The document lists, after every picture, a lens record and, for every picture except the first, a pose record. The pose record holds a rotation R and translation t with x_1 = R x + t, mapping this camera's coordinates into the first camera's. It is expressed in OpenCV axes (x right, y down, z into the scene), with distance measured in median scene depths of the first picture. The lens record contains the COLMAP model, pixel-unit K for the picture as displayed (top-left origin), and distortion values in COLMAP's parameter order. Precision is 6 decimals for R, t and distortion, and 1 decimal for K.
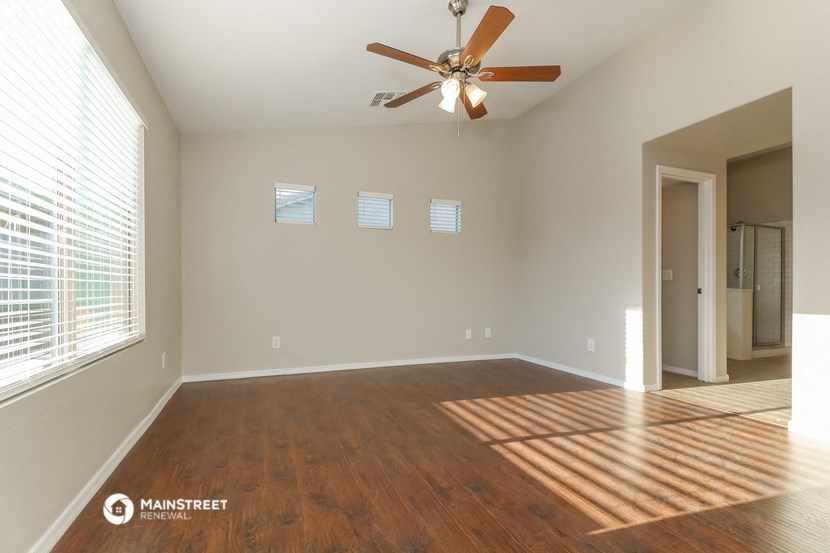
lens RADIAL K [[379.7, 0, 414.2], [0, 379.7, 291.9], [0, 0, 1]] dist [0.000403, 0.000054]
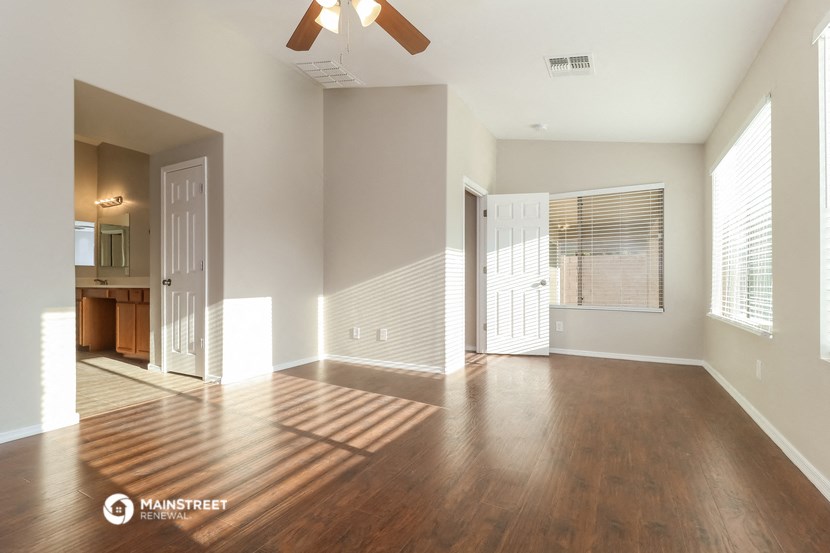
lens RADIAL K [[379.7, 0, 414.2], [0, 379.7, 291.9], [0, 0, 1]] dist [0.000403, 0.000054]
pose [[-0.628806, -0.021466, 0.777266, -0.492846], [0.005210, 0.999480, 0.031818, -0.009544], [-0.777545, 0.024056, -0.628367, 1.294550]]
